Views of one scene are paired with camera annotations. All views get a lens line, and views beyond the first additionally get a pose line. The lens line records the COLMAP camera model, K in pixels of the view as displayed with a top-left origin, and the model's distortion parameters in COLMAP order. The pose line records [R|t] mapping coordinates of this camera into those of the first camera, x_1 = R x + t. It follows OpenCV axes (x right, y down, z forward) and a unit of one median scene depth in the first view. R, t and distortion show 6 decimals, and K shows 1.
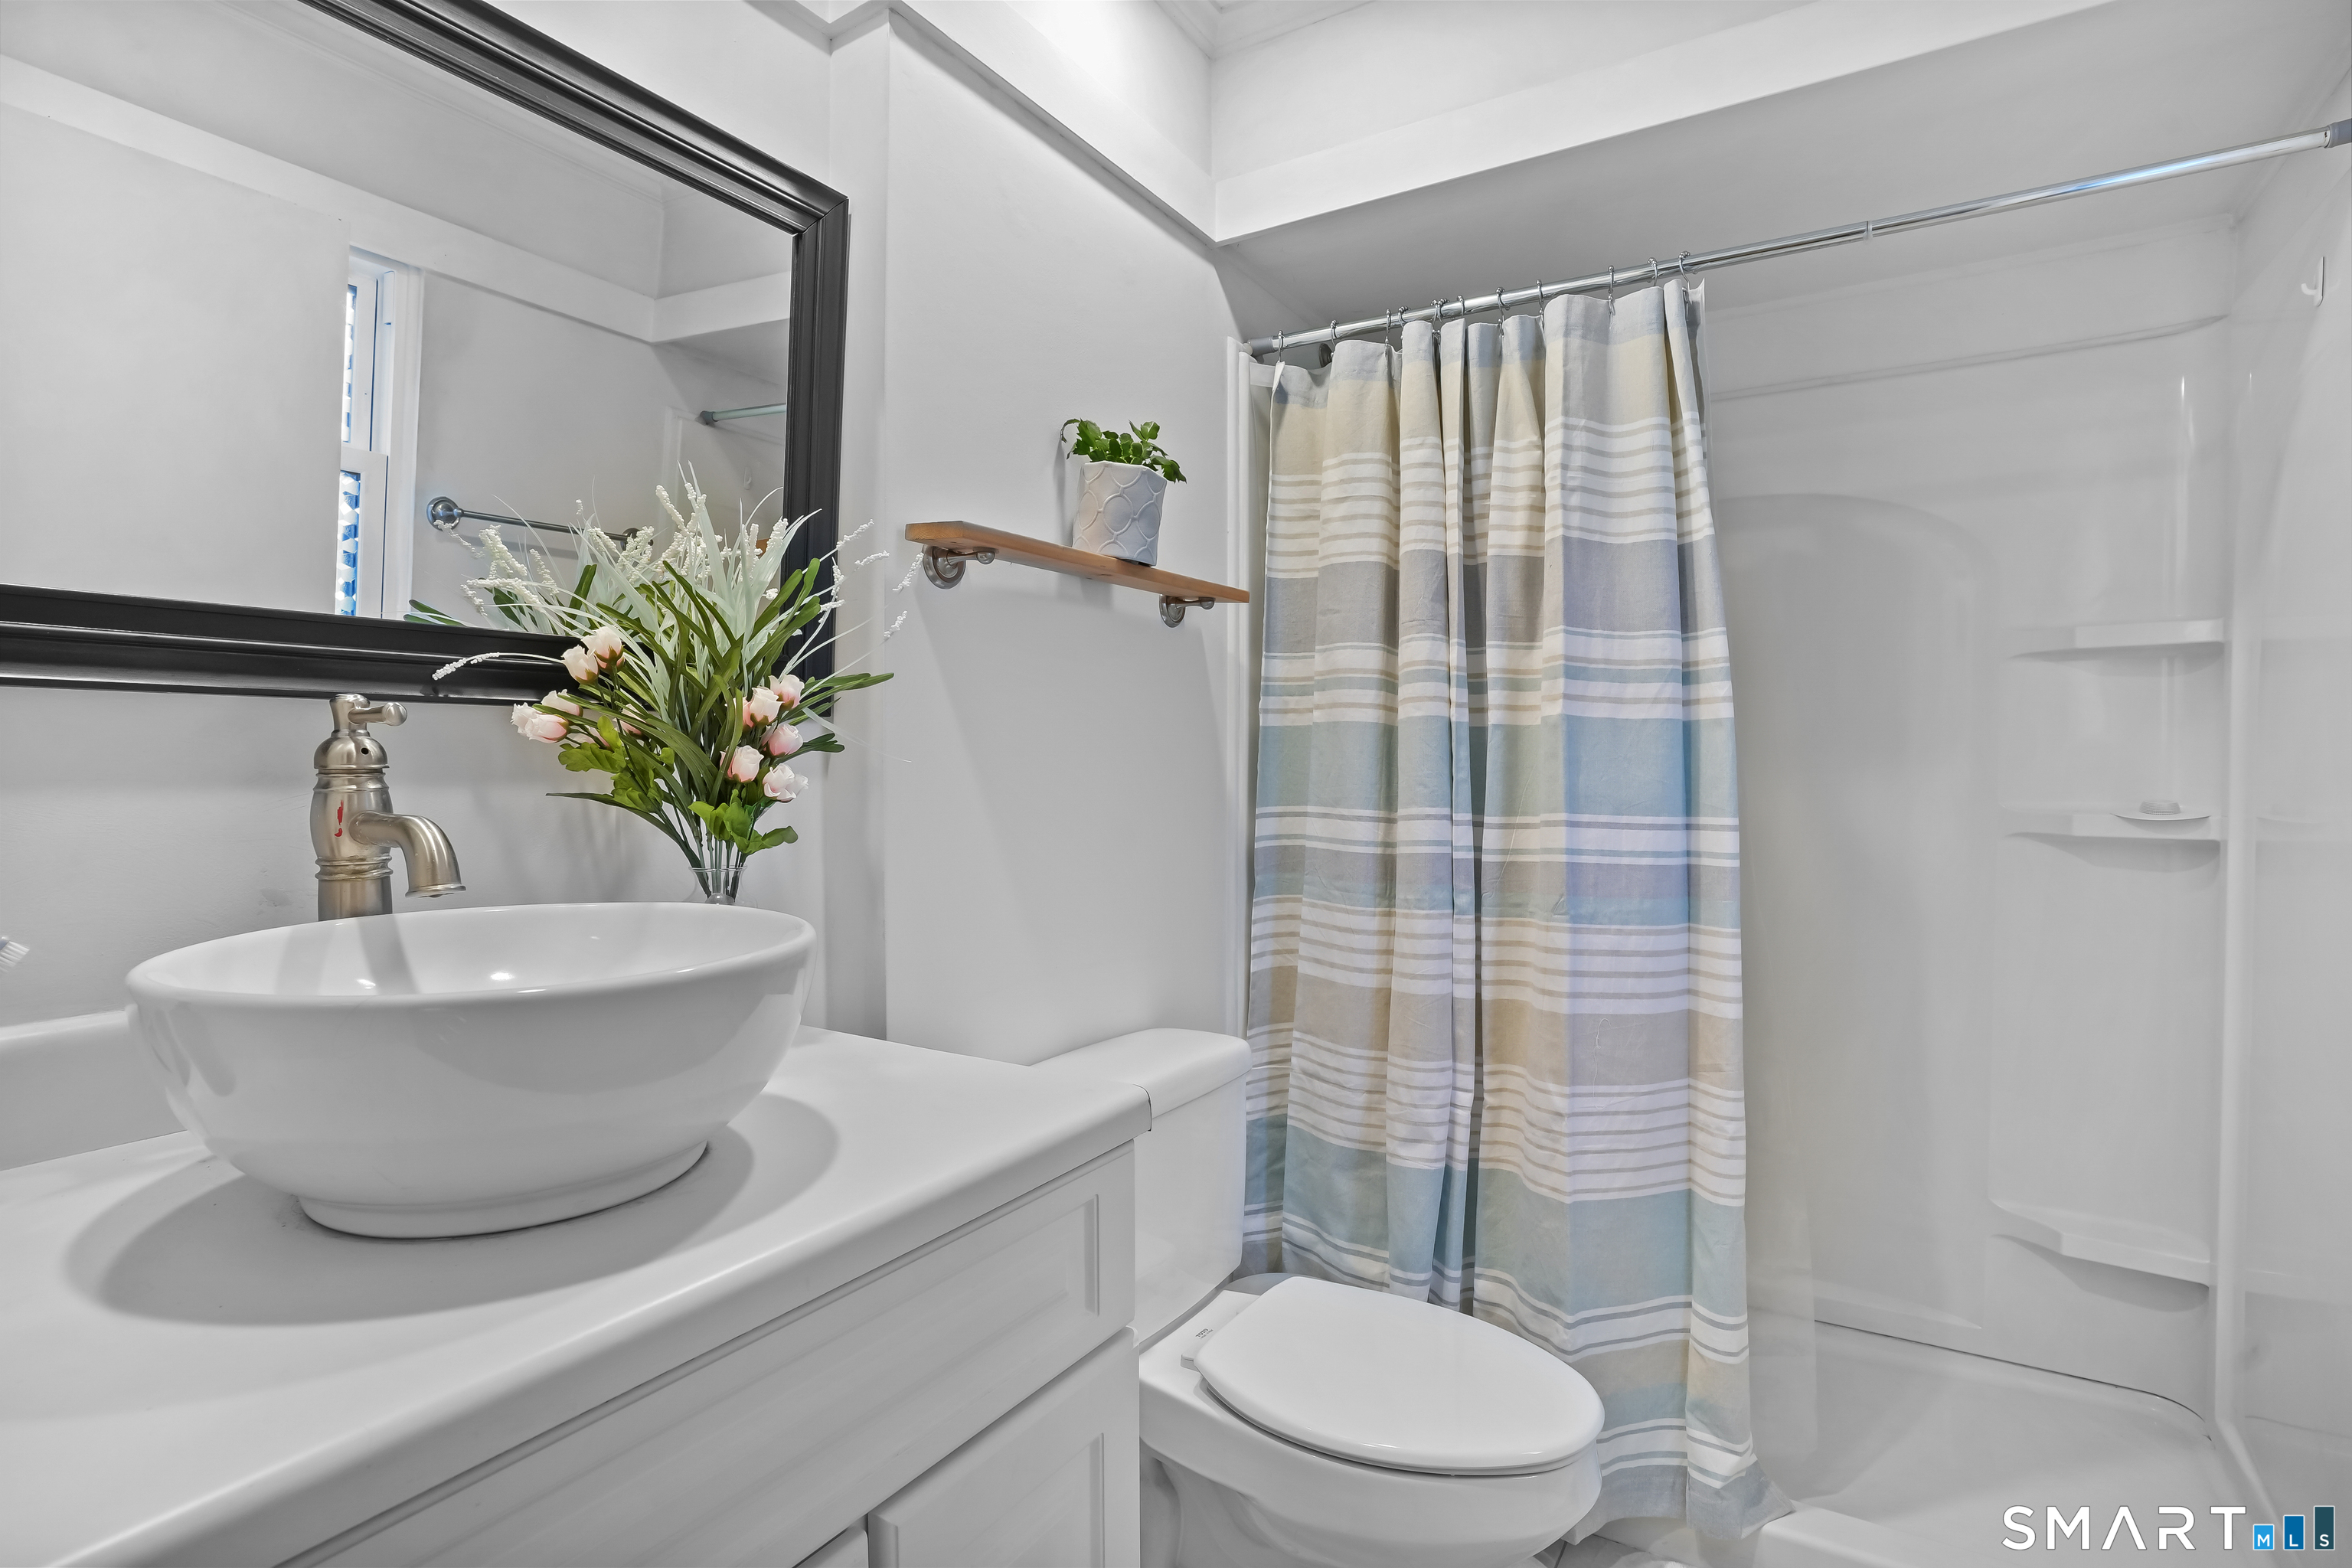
lens RADIAL K [[1147.8, 0, 1176.0], [0, 1147.8, 787.3], [0, 0, 1]] dist [-0.080311, 0.036926]
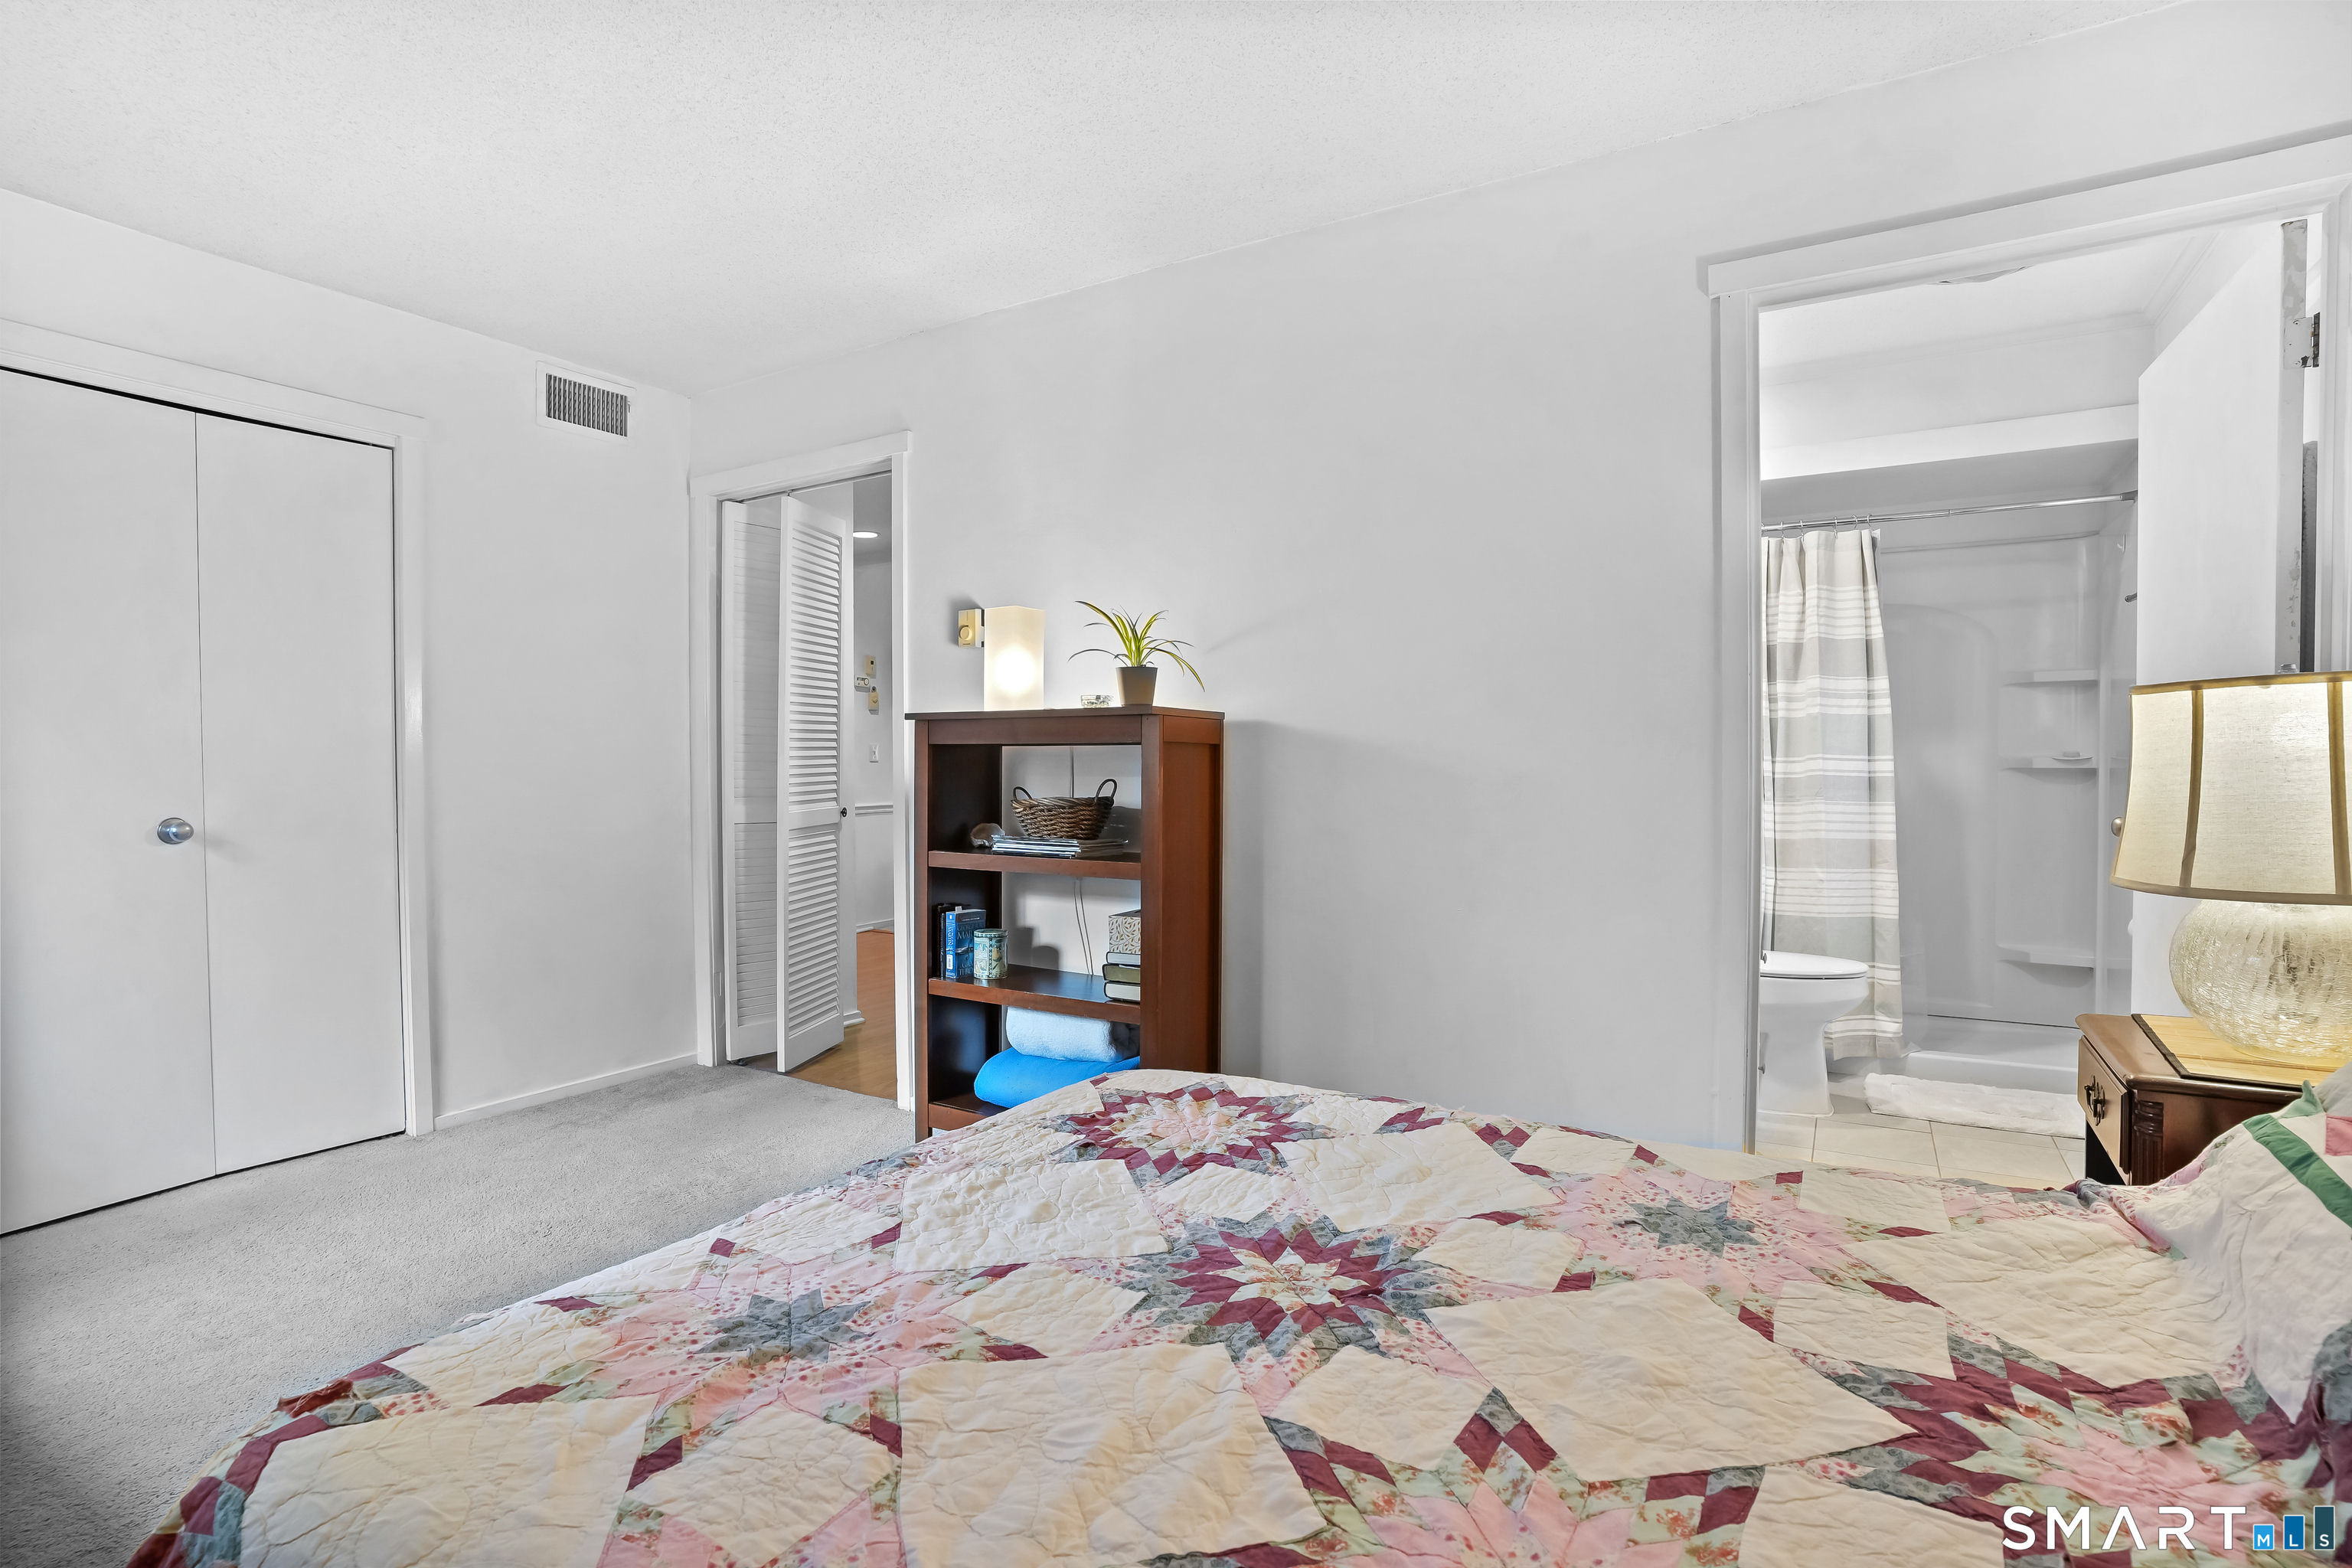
lens RADIAL K [[1143.1, 0, 1179.1], [0, 1143.1, 792.2], [0, 0, 1]] dist [-0.077067, 0.033753]
pose [[0.999797, -0.002799, 0.019962, -1.024489], [0.002785, 0.999996, 0.000720, 0.095162], [-0.019964, -0.000664, 0.999800, -1.280974]]
